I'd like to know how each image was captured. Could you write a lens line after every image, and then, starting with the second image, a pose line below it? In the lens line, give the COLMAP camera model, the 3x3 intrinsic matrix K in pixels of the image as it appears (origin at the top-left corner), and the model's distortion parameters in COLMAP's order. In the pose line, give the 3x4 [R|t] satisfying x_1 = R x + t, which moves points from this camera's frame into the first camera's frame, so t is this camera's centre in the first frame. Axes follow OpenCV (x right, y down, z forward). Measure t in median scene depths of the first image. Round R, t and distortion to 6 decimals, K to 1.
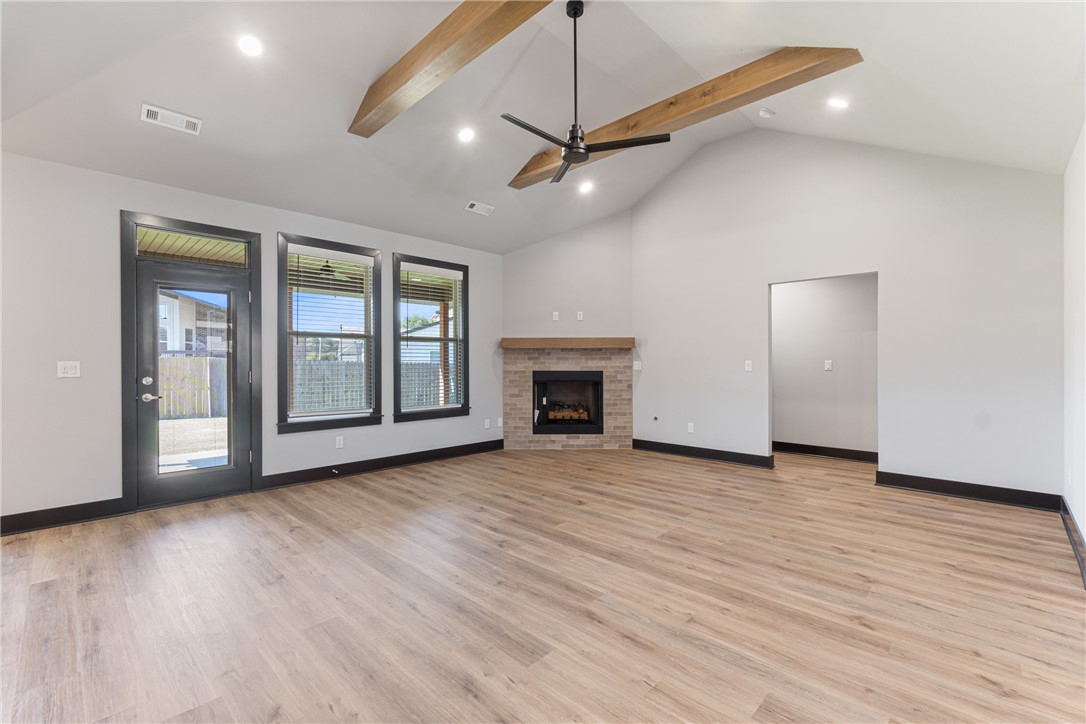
lens RADIAL K [[468.6, 0, 547.4], [0, 468.6, 368.7], [0, 0, 1]] dist [-0.007805, 0.000815]
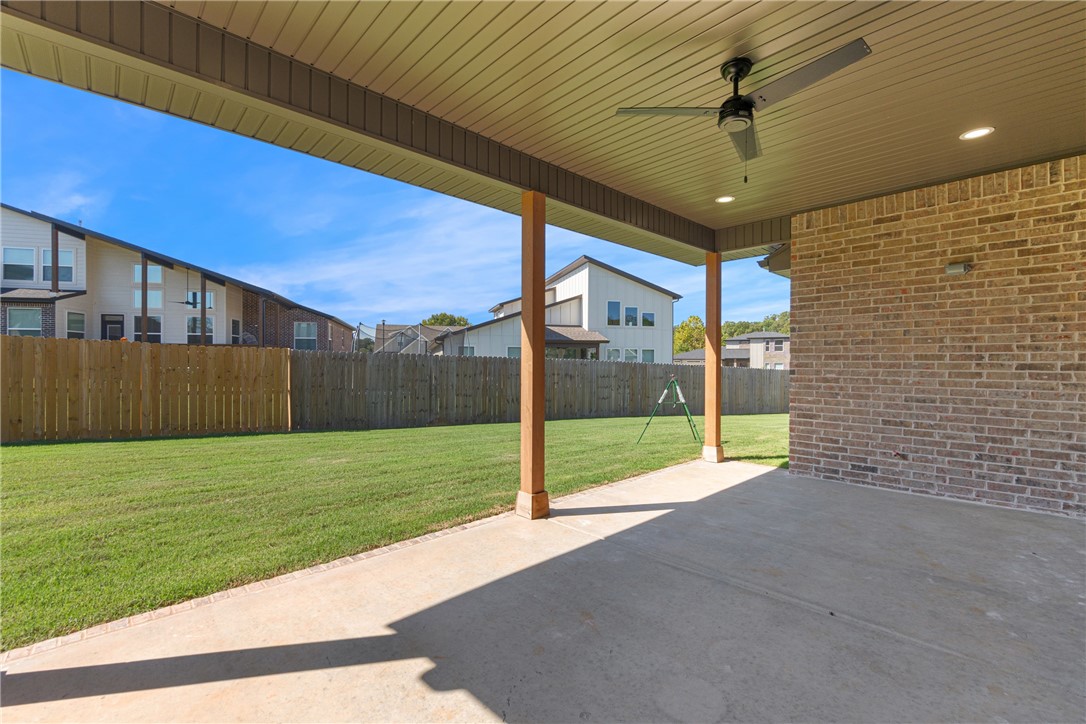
lens RADIAL K [[468.6, 0, 543.0], [0, 468.6, 360.5], [0, 0, 1]] dist [-0.007805, 0.000815]
pose [[0.999002, 0.004515, -0.044446, -0.717162], [-0.005075, 0.999909, -0.012499, 0.001031], [0.044386, 0.012712, 0.998934, 0.694042]]
